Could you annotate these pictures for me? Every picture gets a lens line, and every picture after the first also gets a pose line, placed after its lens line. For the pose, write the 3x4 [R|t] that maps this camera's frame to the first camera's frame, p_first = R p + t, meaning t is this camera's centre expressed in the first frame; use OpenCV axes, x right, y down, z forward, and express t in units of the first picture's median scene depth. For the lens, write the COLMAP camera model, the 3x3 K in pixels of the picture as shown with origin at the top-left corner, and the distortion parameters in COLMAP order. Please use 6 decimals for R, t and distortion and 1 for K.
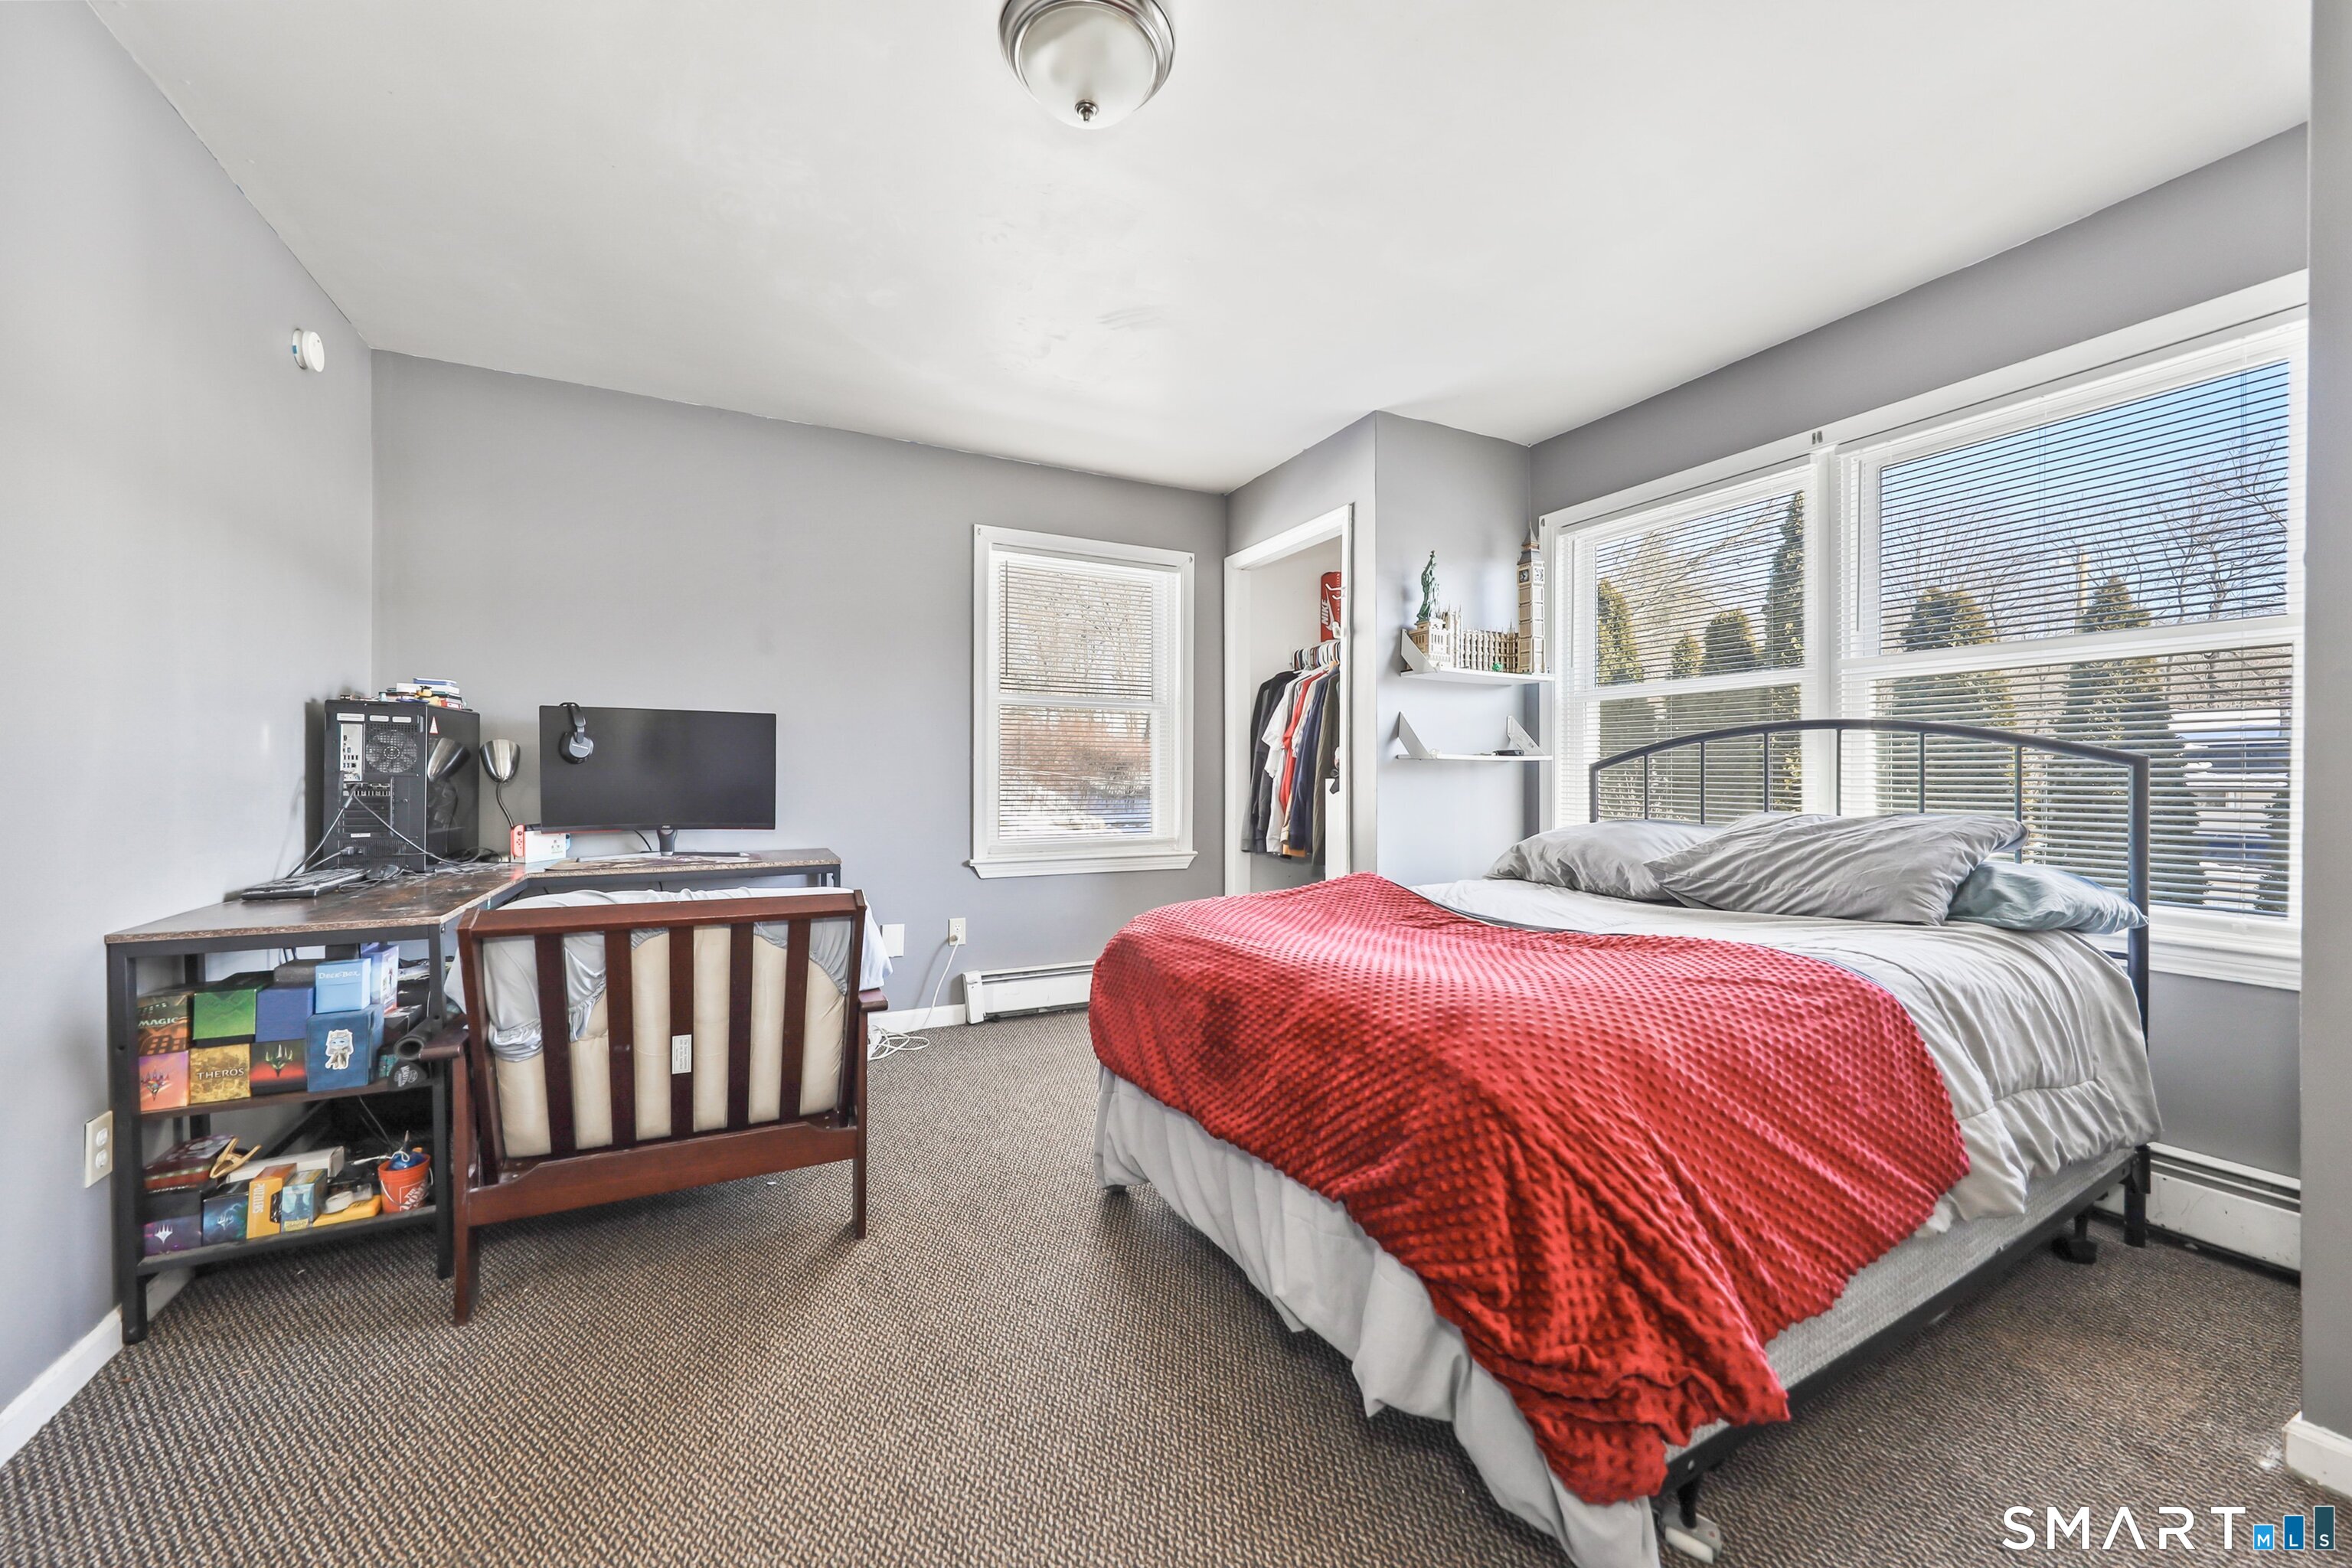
lens RADIAL K [[889.0, 0, 1175.2], [0, 889.0, 799.7], [0, 0, 1]] dist [0.000333, 0.000079]
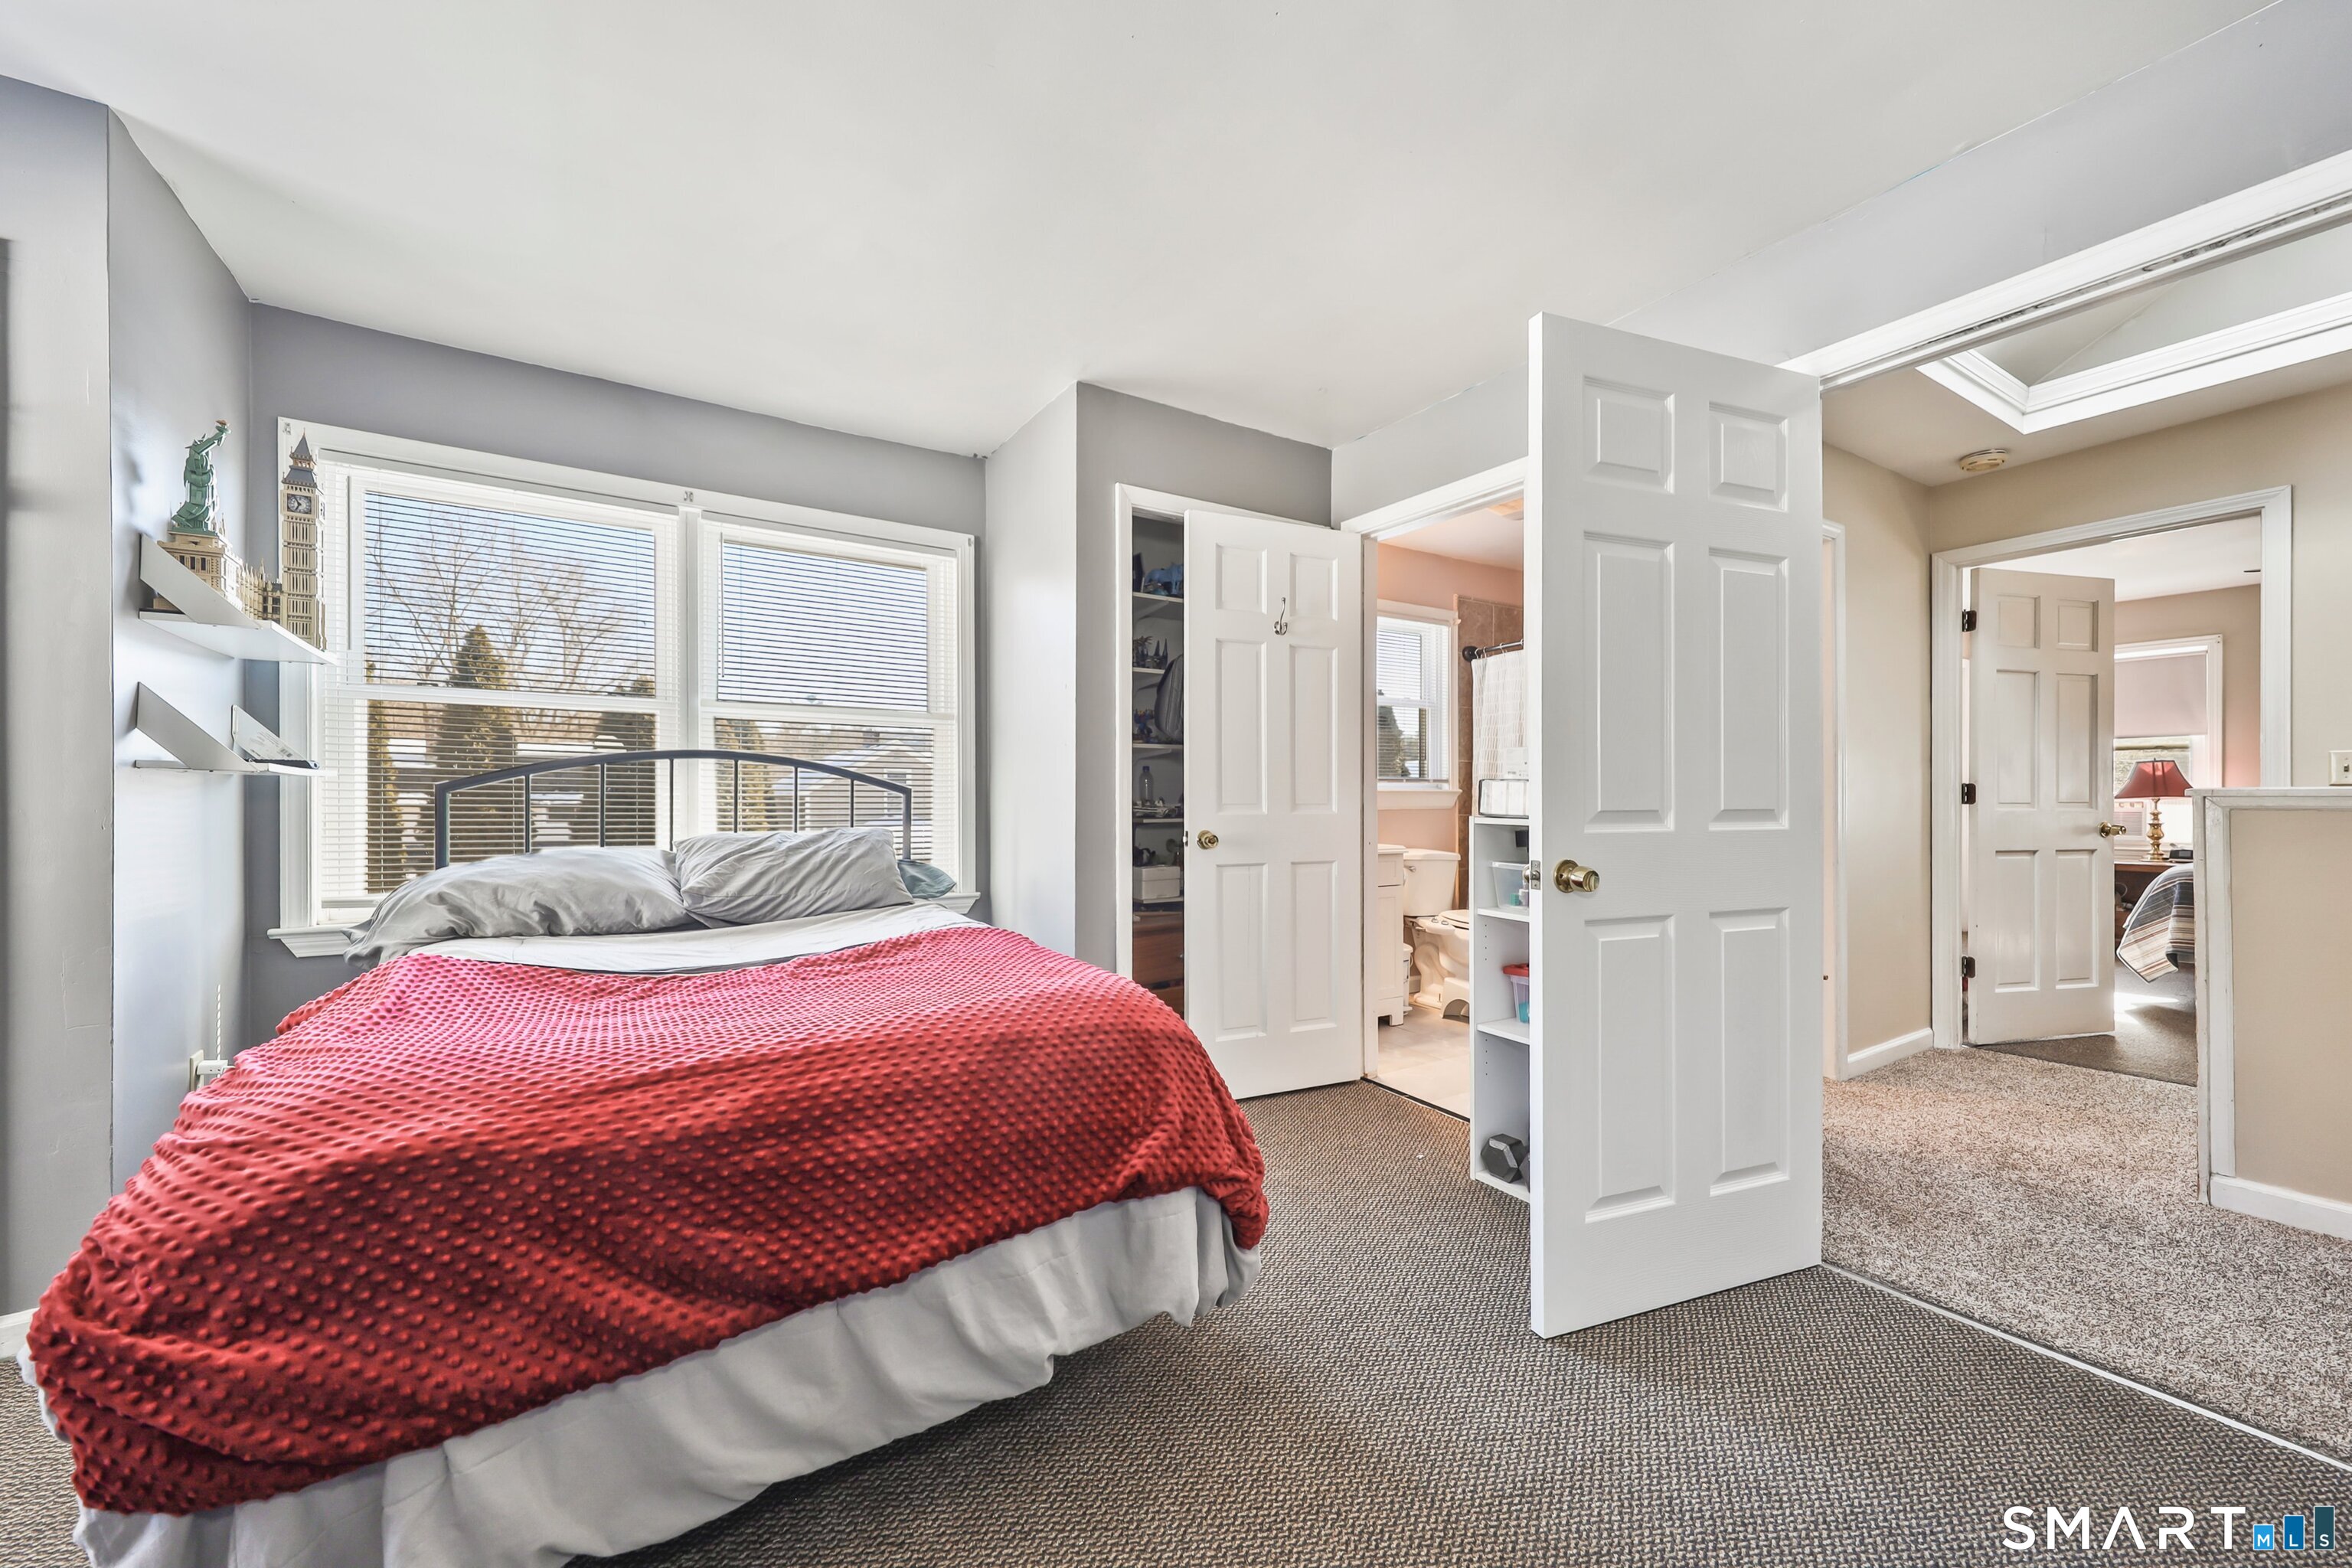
lens RADIAL K [[889.0, 0, 1175.2], [0, 889.0, 799.7], [0, 0, 1]] dist [0.000333, 0.000079]
pose [[-0.116602, -0.003390, 0.993173, -0.461979], [0.016780, 0.999845, 0.005383, -0.021312], [-0.993037, 0.017293, -0.116527, 0.528864]]
